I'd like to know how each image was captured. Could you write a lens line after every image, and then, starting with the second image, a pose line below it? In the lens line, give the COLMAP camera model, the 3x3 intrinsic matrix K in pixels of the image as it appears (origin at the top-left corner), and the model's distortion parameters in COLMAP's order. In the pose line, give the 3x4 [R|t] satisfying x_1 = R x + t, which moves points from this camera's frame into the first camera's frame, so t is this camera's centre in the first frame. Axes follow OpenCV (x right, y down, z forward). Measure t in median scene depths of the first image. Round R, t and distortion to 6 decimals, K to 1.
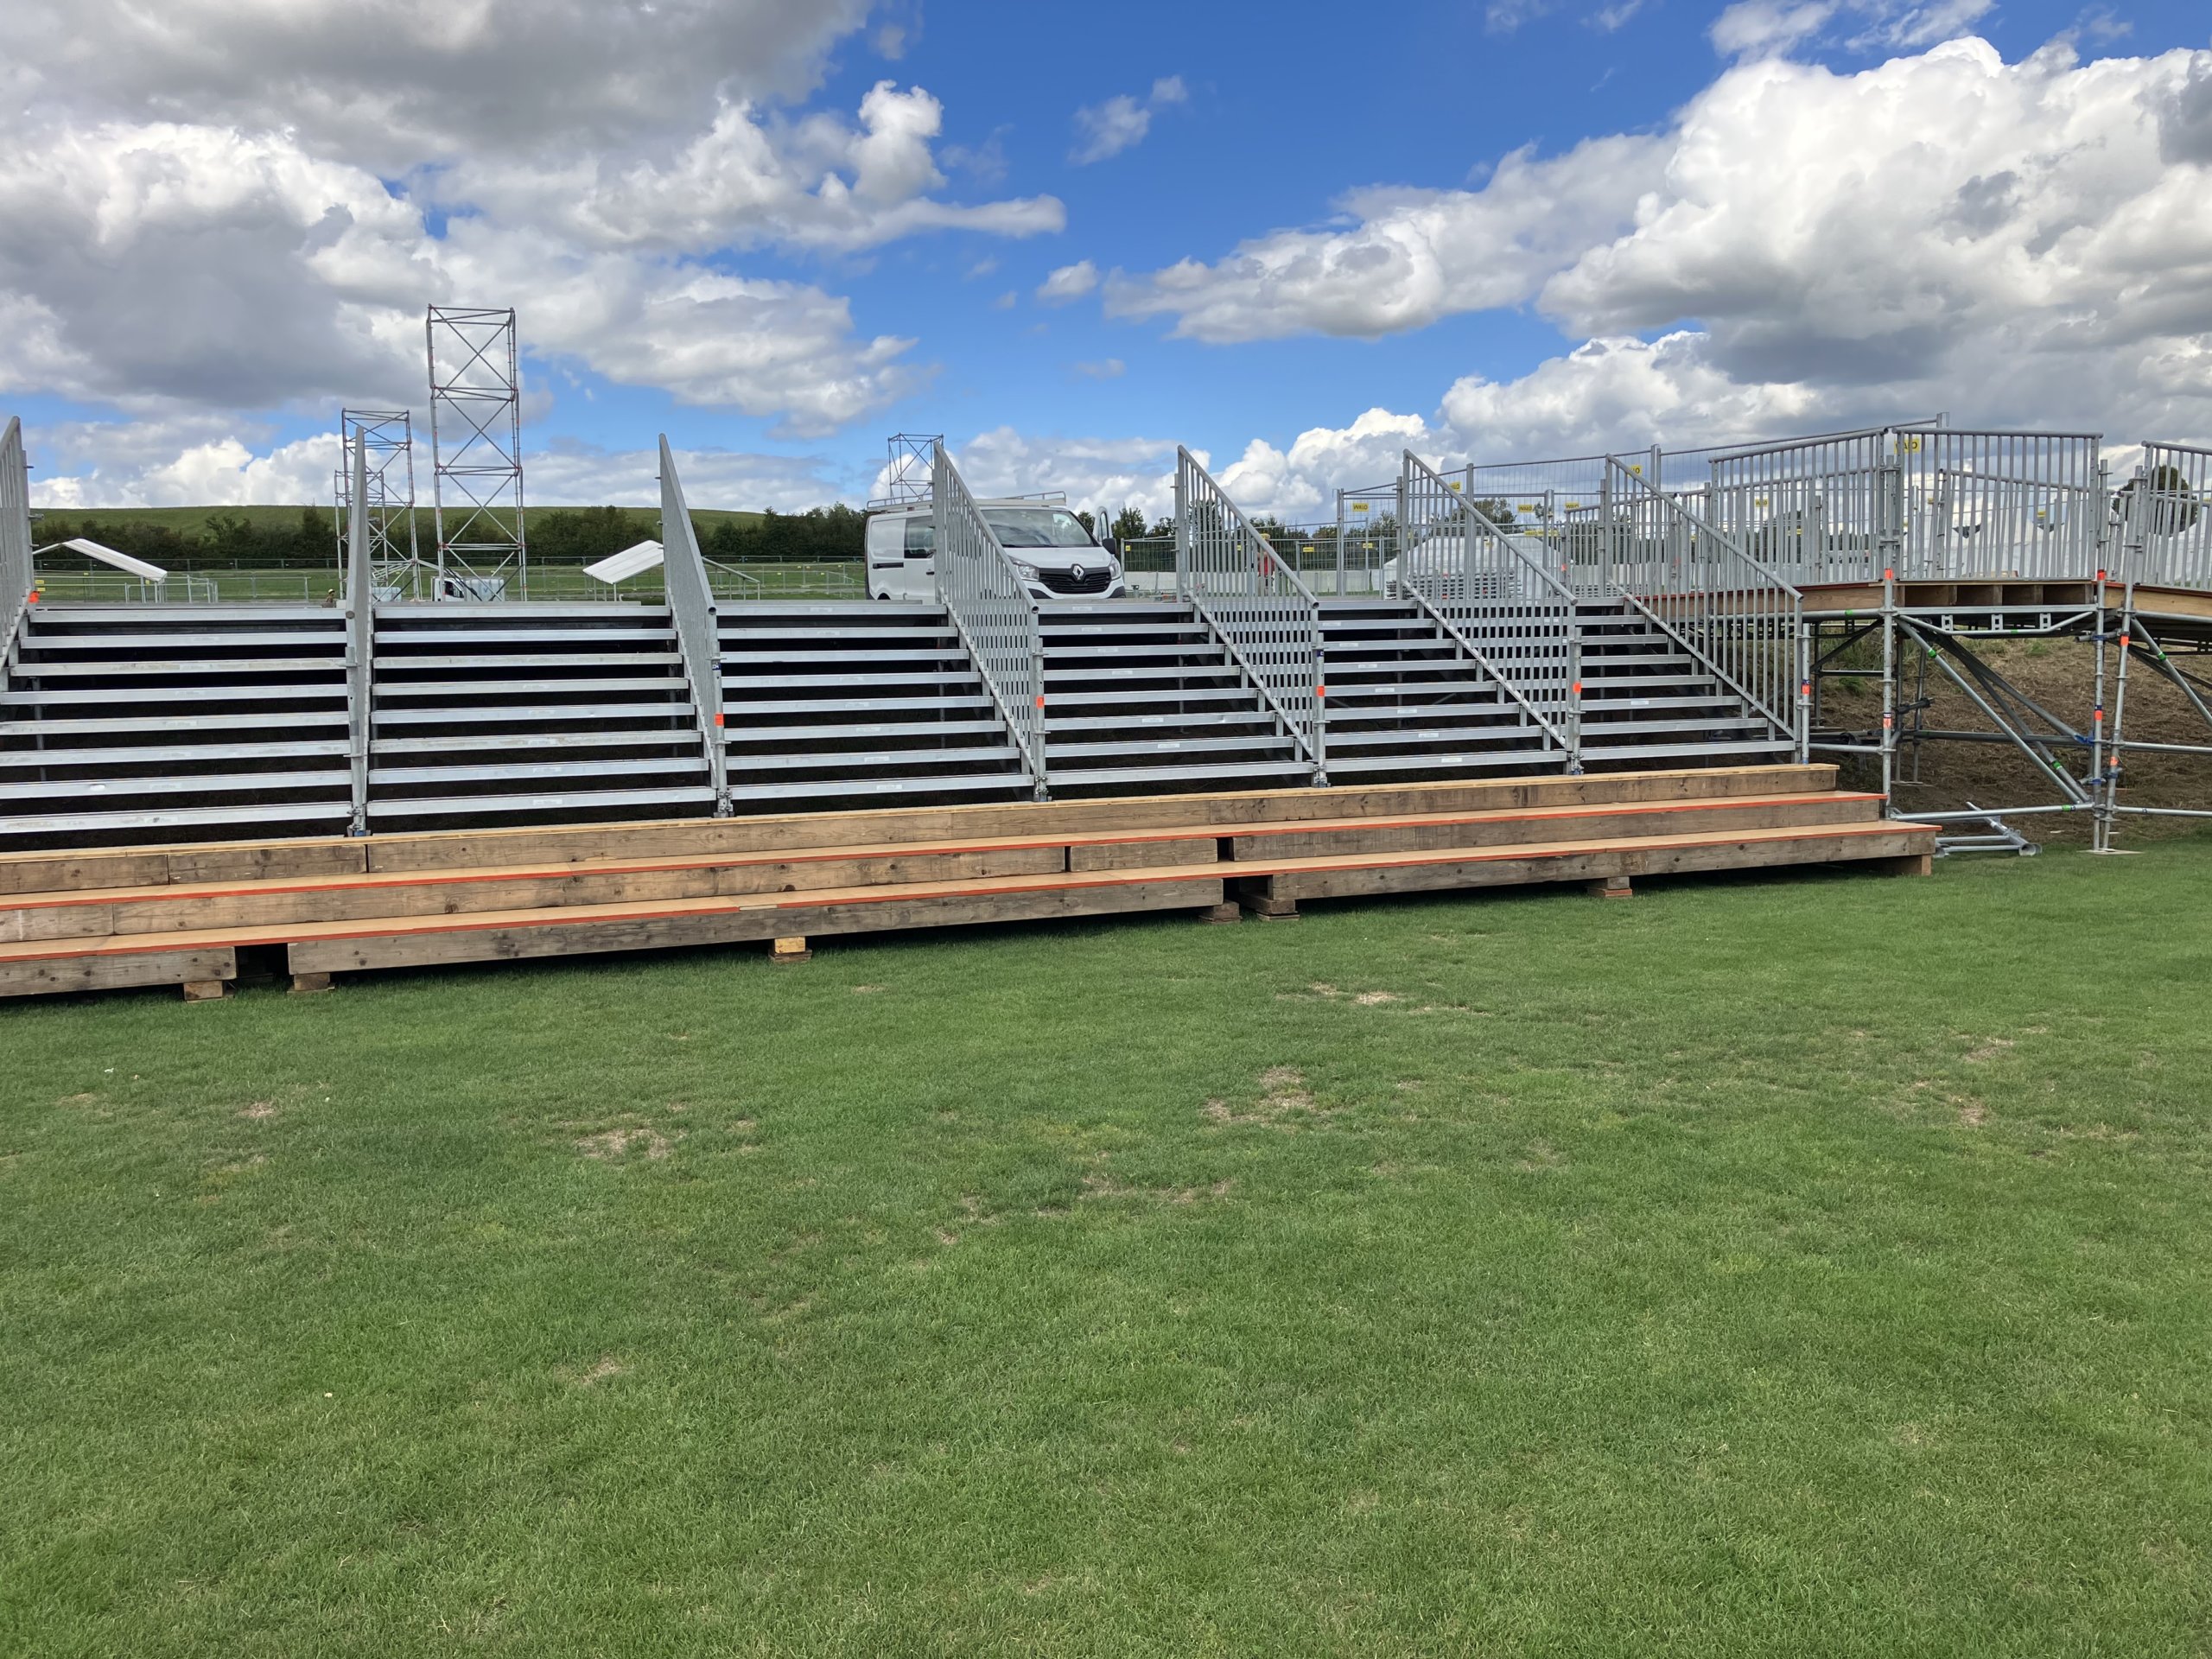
lens RADIAL K [[1782.1, 0, 1106.0], [0, 1782.1, 829.5], [0, 0, 1]] dist [0.035307, -0.060338]
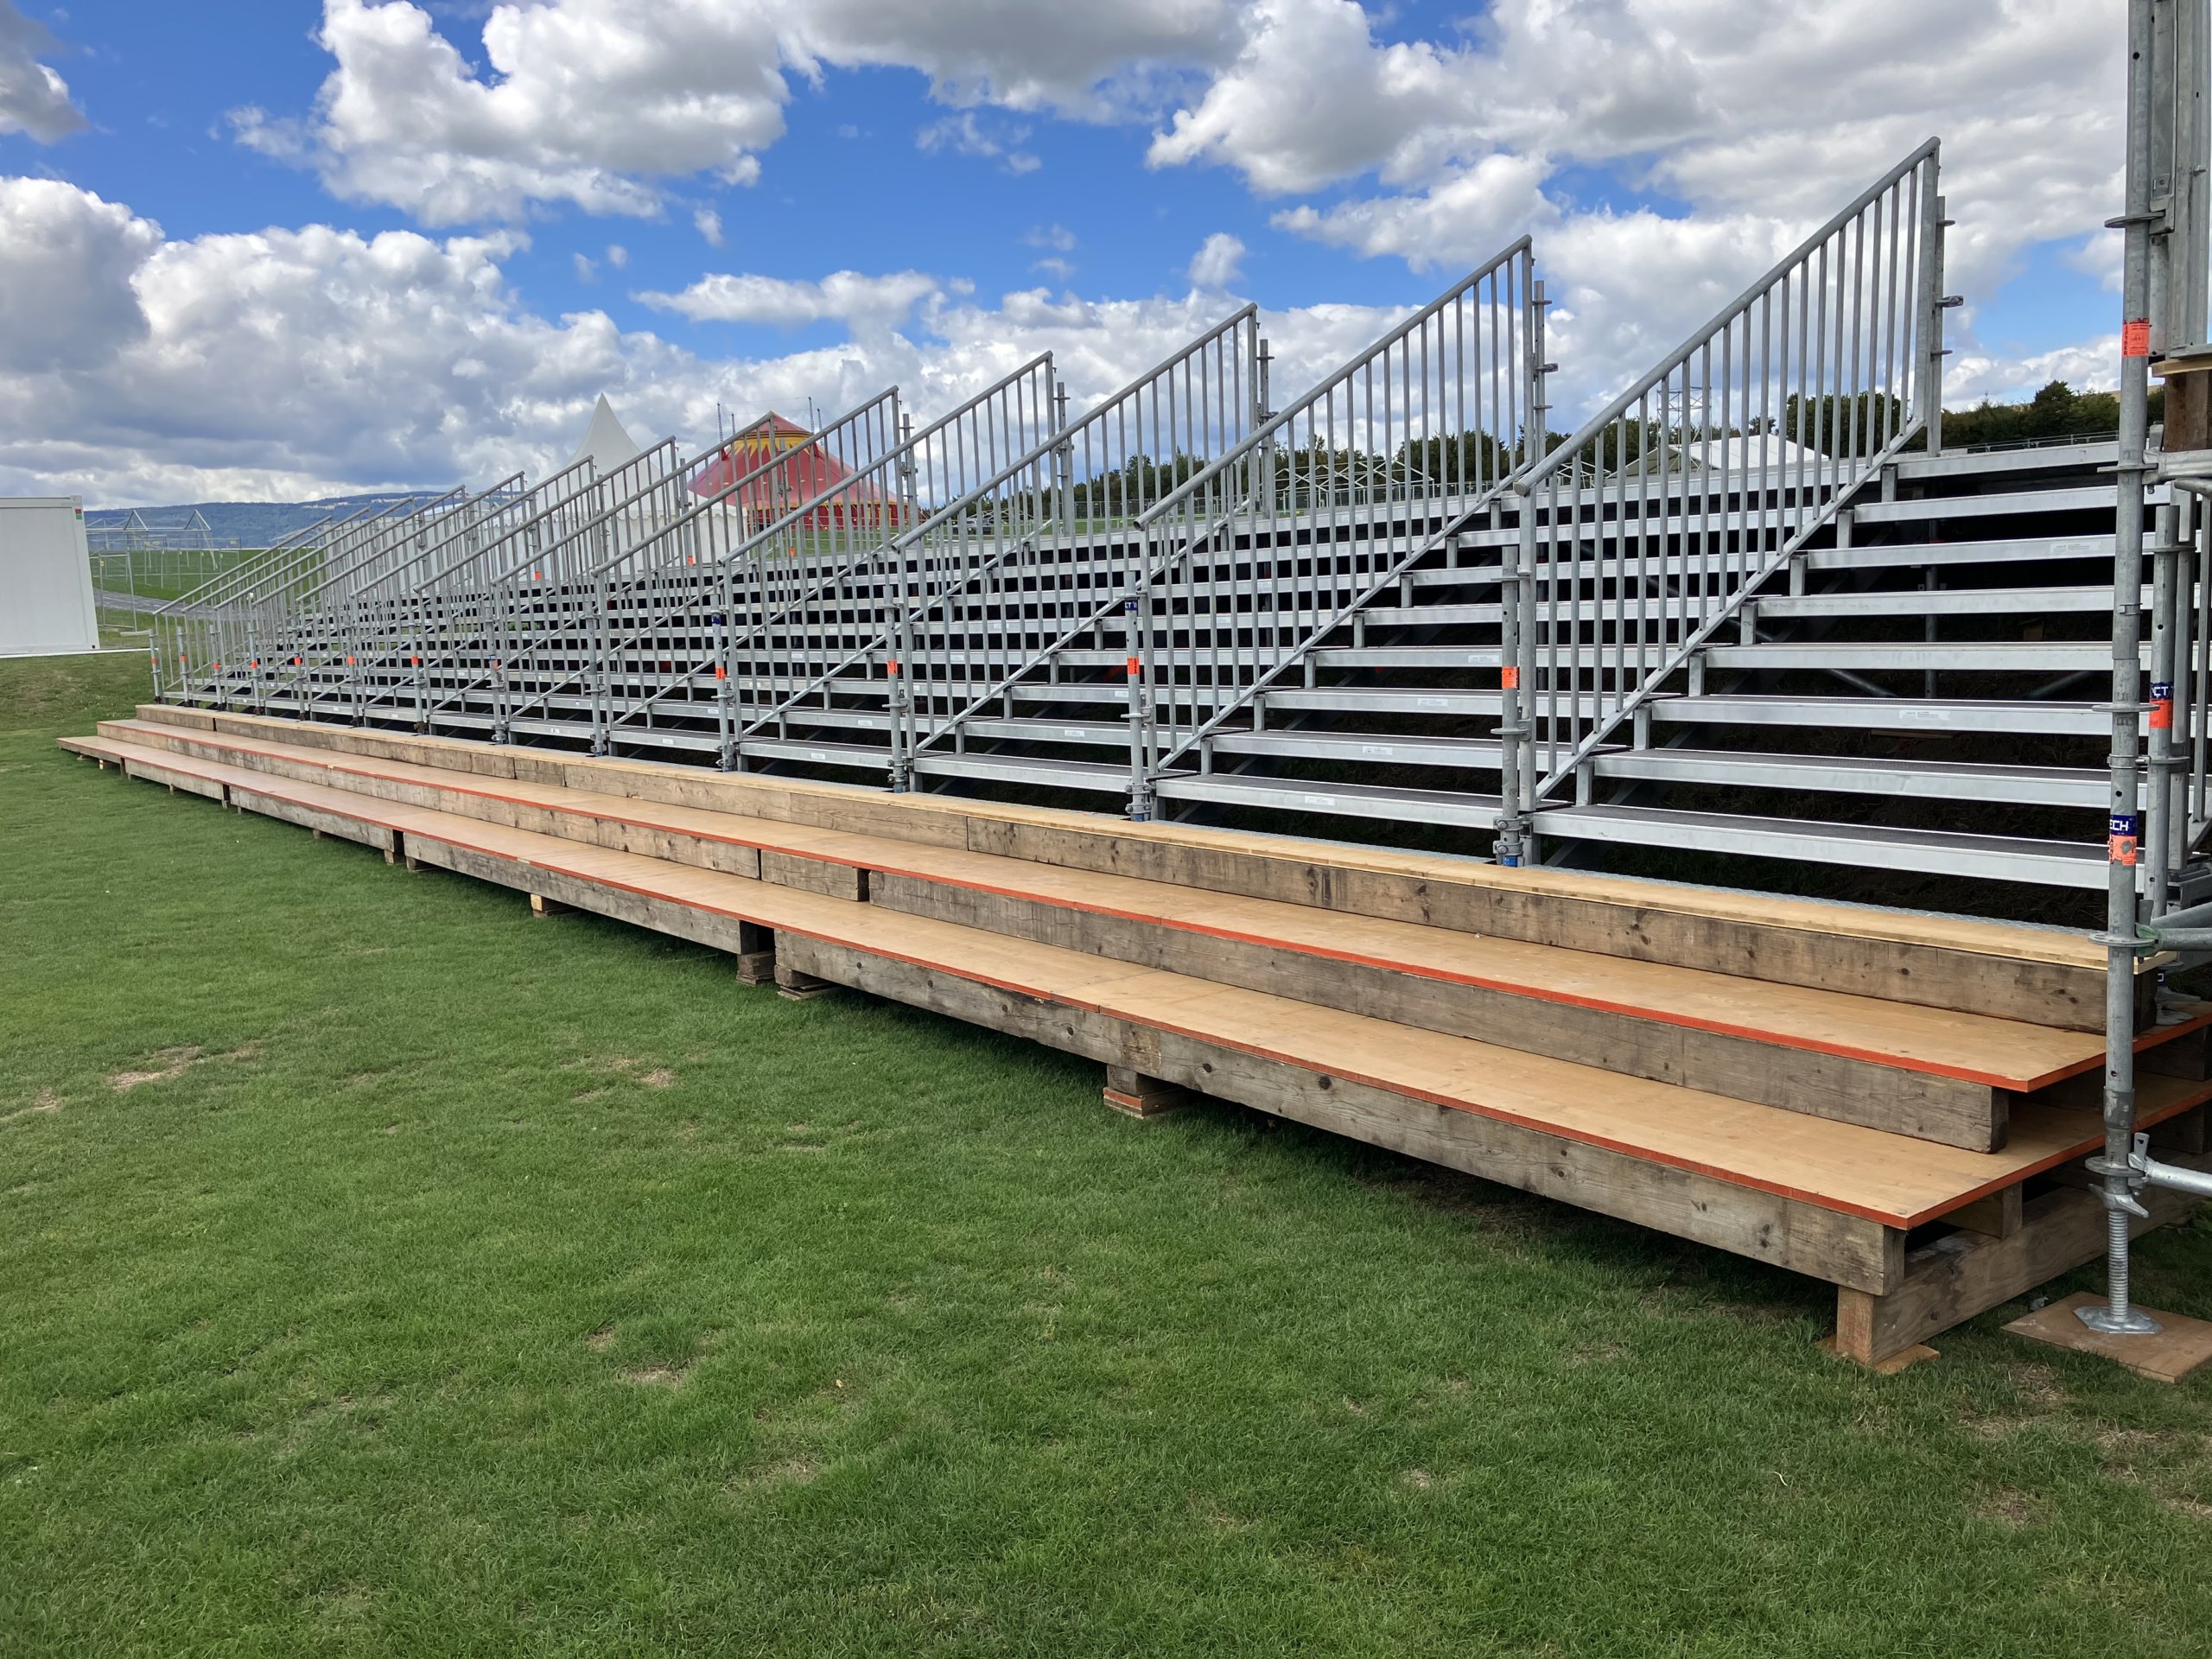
lens RADIAL K [[1782.1, 0, 1106.0], [0, 1782.1, 829.5], [0, 0, 1]] dist [0.035307, -0.060338]
pose [[0.305505, 0.125056, -0.943943, 0.734415], [-0.071560, 0.991550, 0.108202, -0.090864], [0.949498, 0.034492, 0.311873, 0.832083]]
